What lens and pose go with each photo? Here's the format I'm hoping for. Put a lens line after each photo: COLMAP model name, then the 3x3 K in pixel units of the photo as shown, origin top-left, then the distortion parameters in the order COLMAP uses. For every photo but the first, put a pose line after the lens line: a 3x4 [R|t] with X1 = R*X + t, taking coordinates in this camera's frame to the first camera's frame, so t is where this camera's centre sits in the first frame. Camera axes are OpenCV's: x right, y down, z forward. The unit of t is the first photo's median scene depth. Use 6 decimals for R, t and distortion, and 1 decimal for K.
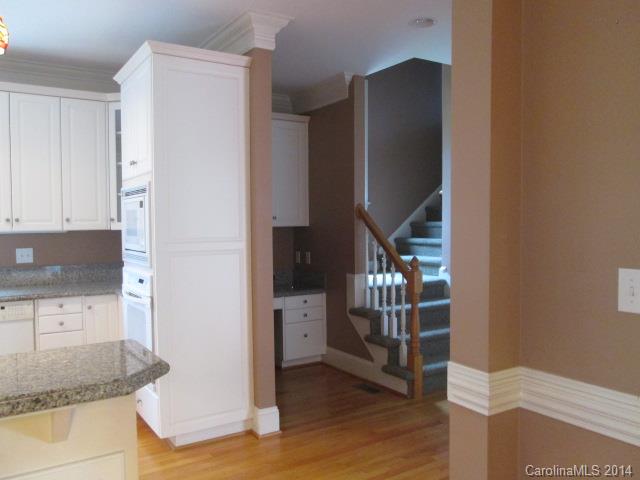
lens RADIAL K [[534.4, 0, 319.1], [0, 534.4, 241.1], [0, 0, 1]] dist [-0.019211, -0.005436]
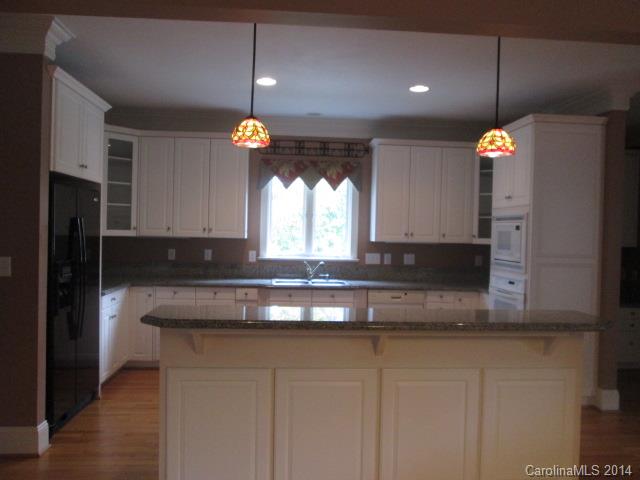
lens RADIAL K [[534.4, 0, 321.2], [0, 534.4, 237.3], [0, 0, 1]] dist [-0.019211, -0.005436]
pose [[0.880349, 0.038932, -0.472725, -0.118127], [-0.052409, 0.998507, -0.015367, 0.004058], [0.471421, 0.038303, 0.881076, -0.452577]]
